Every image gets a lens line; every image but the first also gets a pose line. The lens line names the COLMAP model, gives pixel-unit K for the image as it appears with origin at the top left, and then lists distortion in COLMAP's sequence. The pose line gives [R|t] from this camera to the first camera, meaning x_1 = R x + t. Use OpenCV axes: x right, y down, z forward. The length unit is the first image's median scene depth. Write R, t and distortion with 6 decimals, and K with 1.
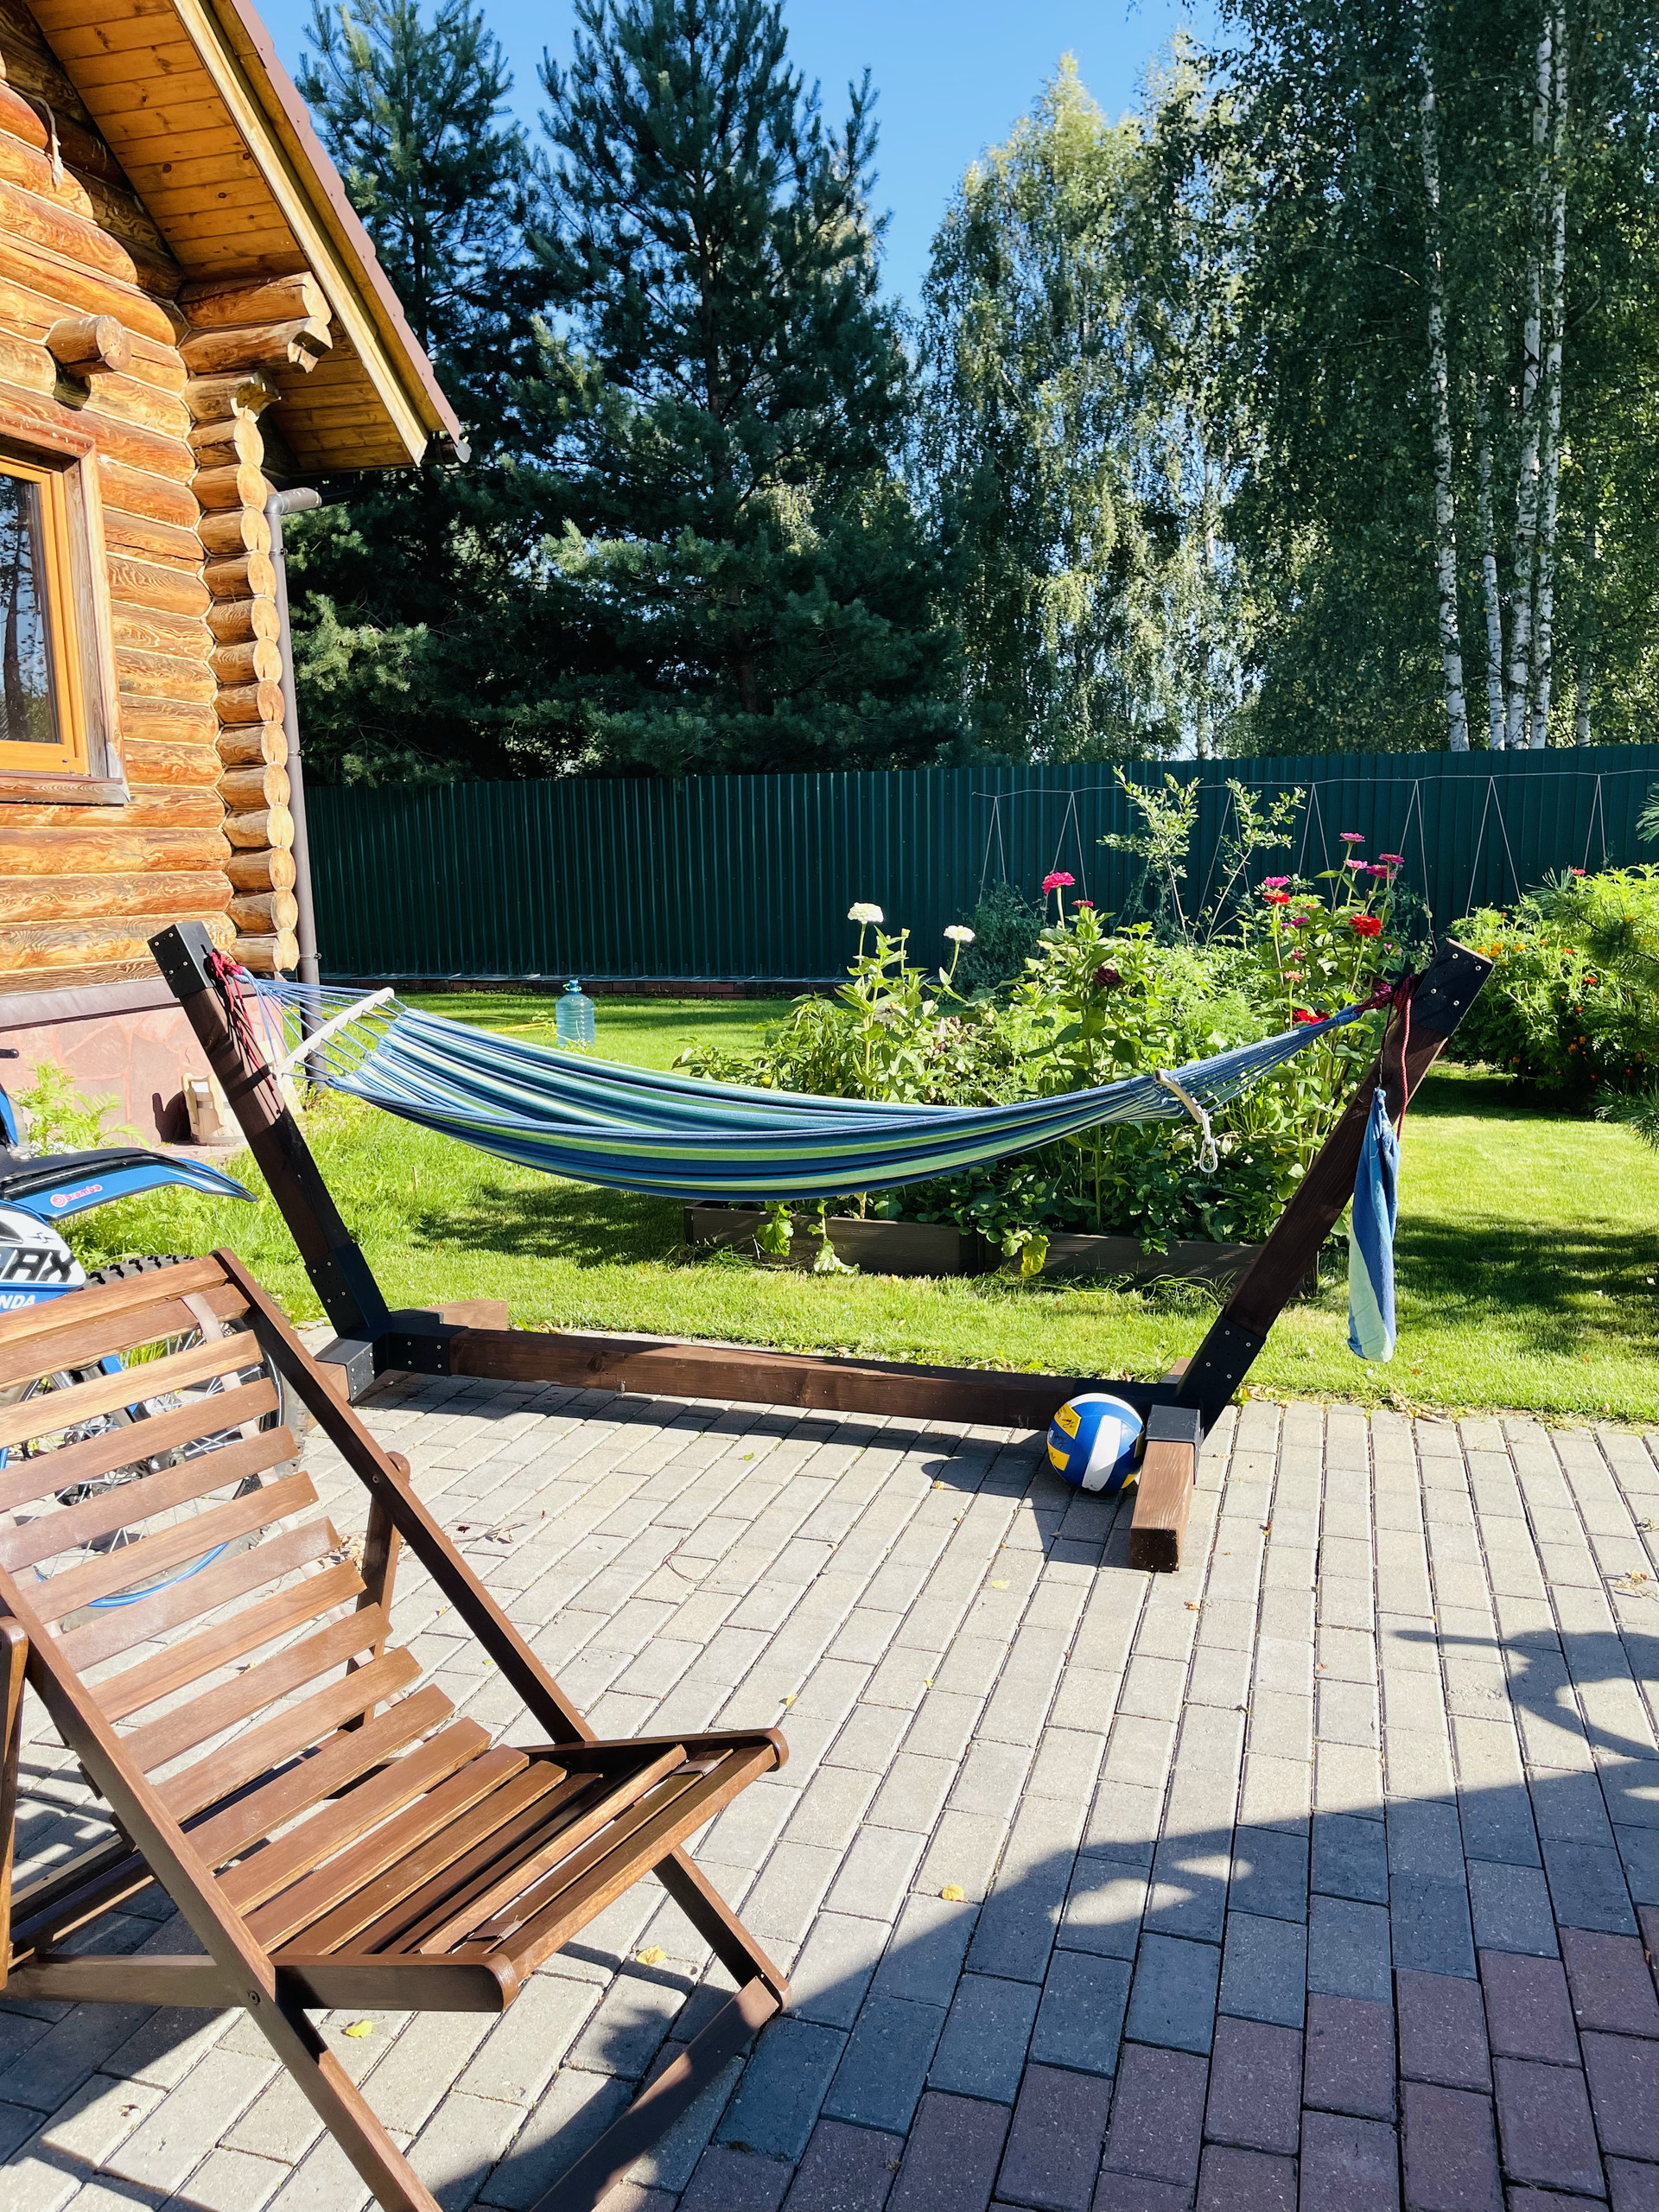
lens RADIAL K [[1691.5, 0, 837.6], [0, 1691.5, 1119.9], [0, 0, 1]] dist [0.068242, -0.088019]
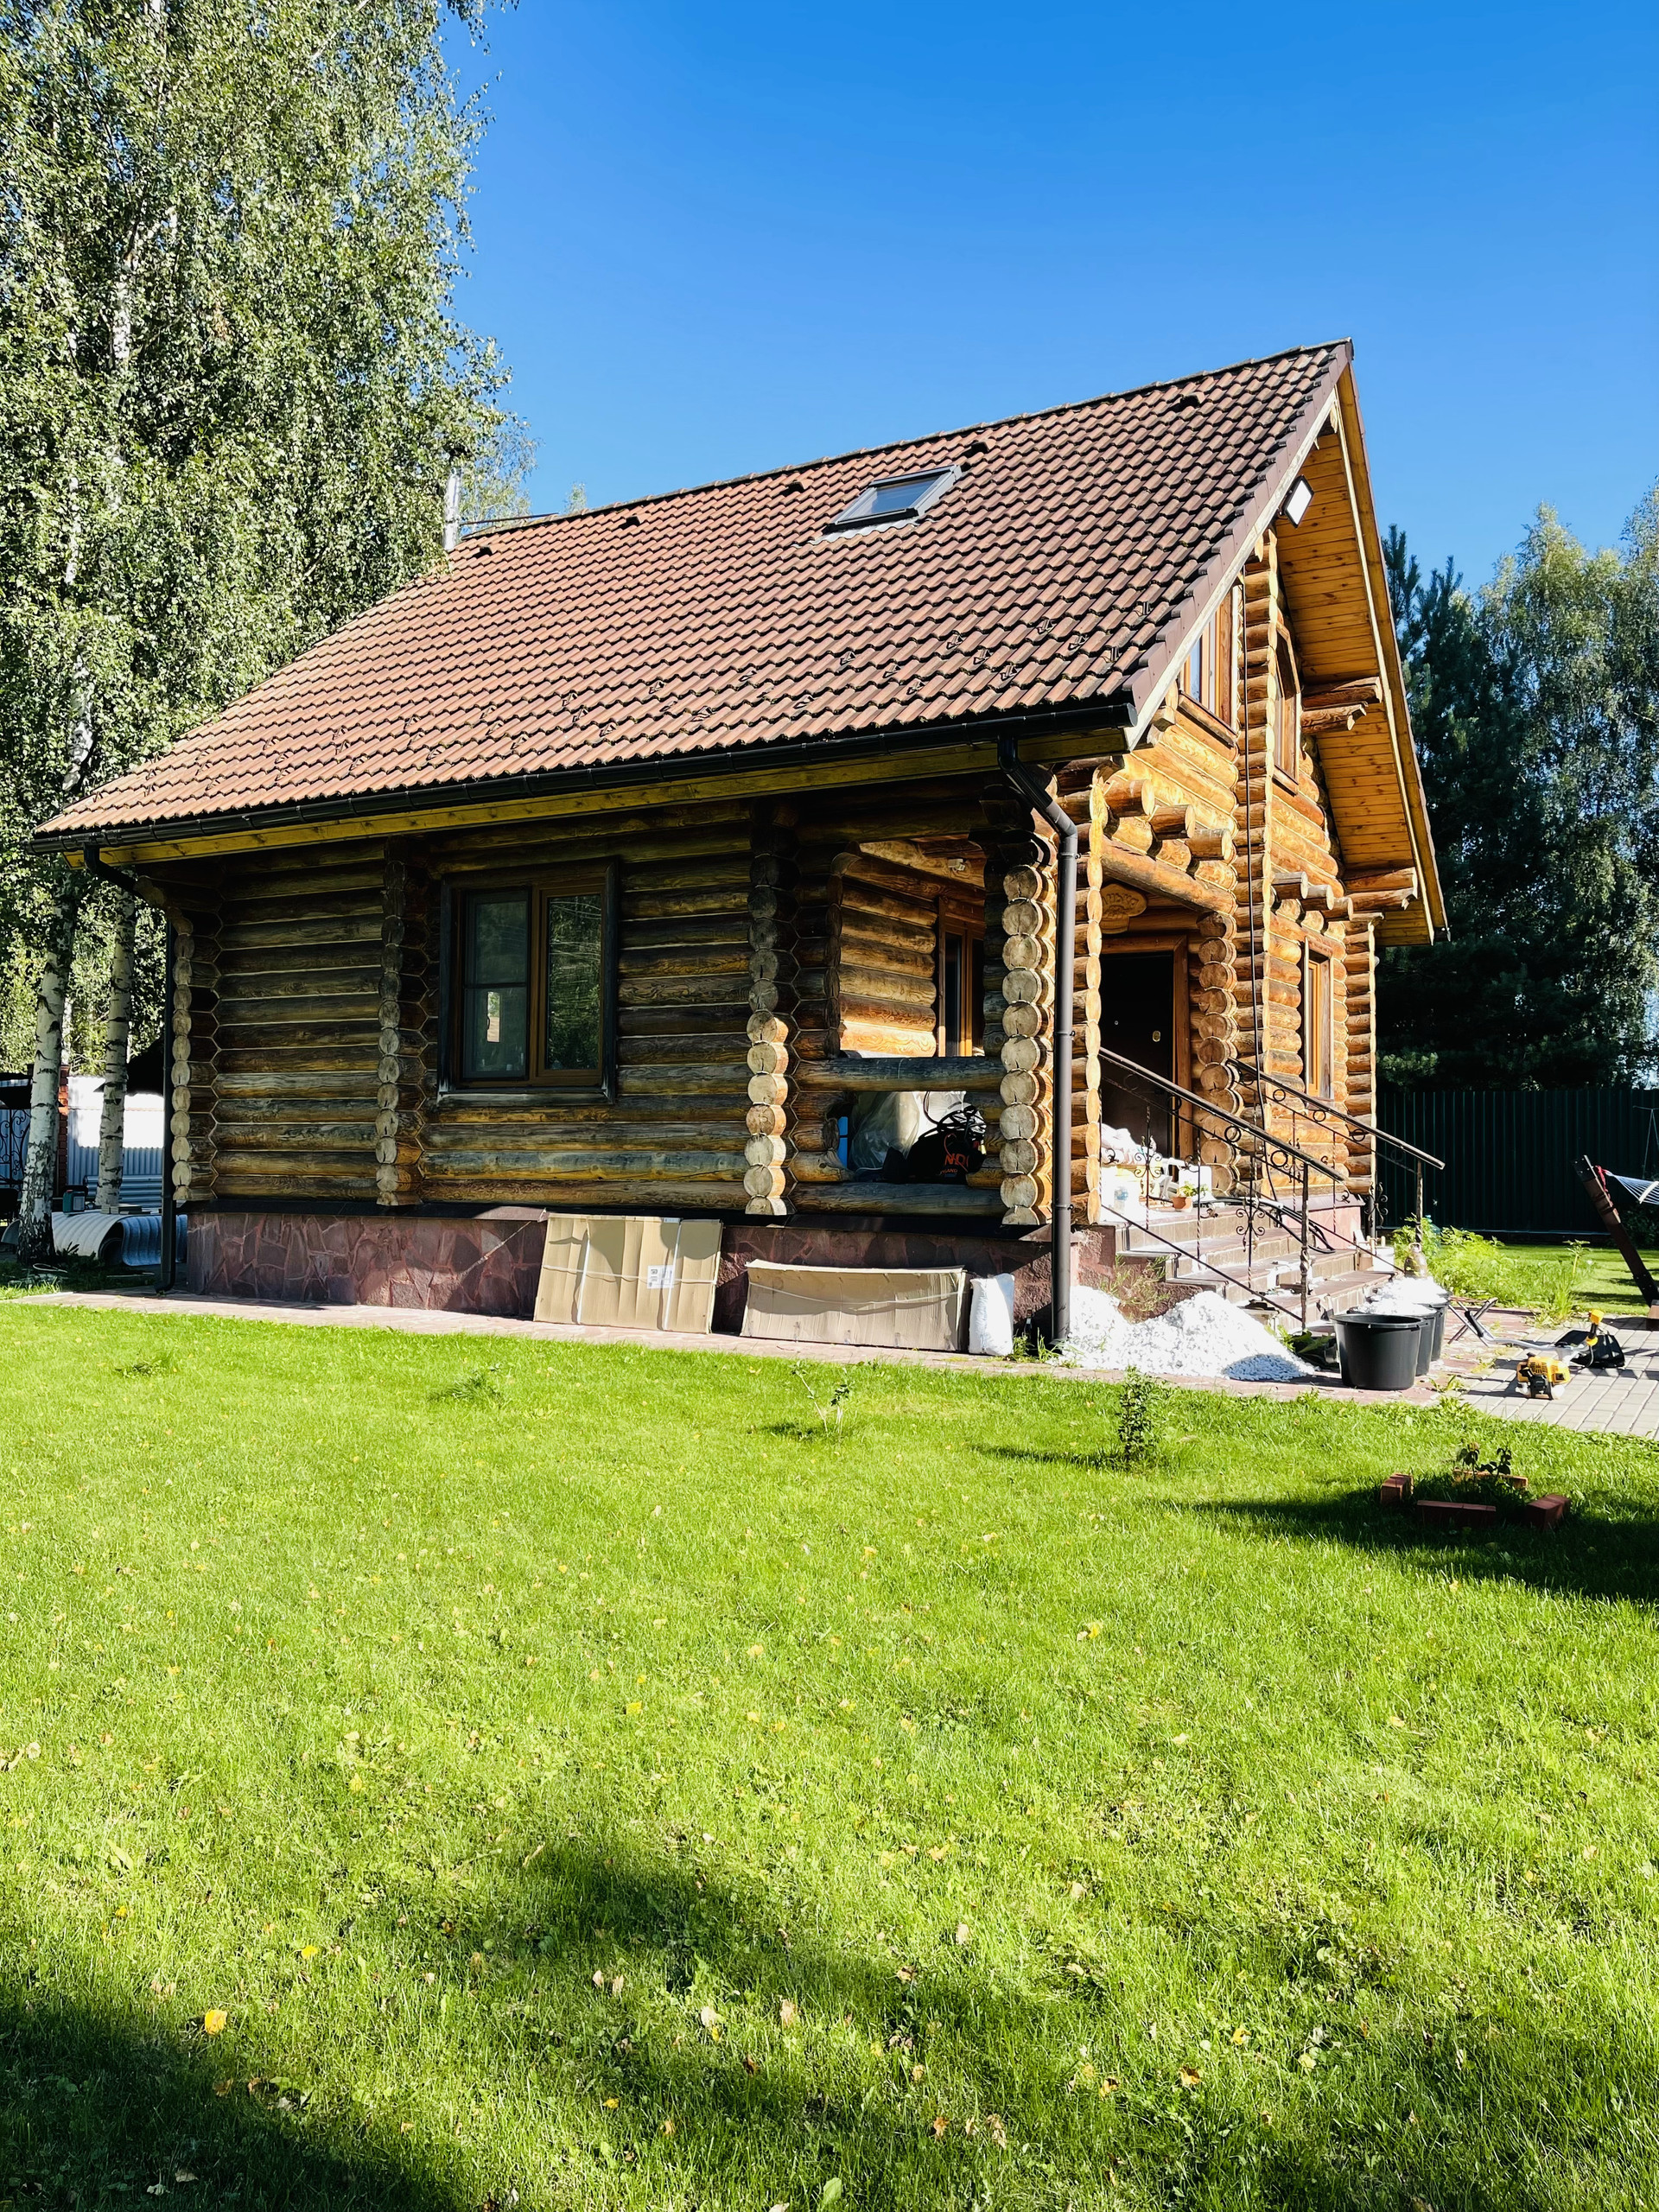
lens RADIAL K [[1691.5, 0, 824.3], [0, 1691.5, 1090.7], [0, 0, 1]] dist [0.068242, -0.088019]
pose [[0.974228, 0.013017, -0.225189, -0.518758], [-0.055688, 0.981311, -0.184196, 0.201783], [0.218583, 0.191990, 0.956745, -1.089397]]
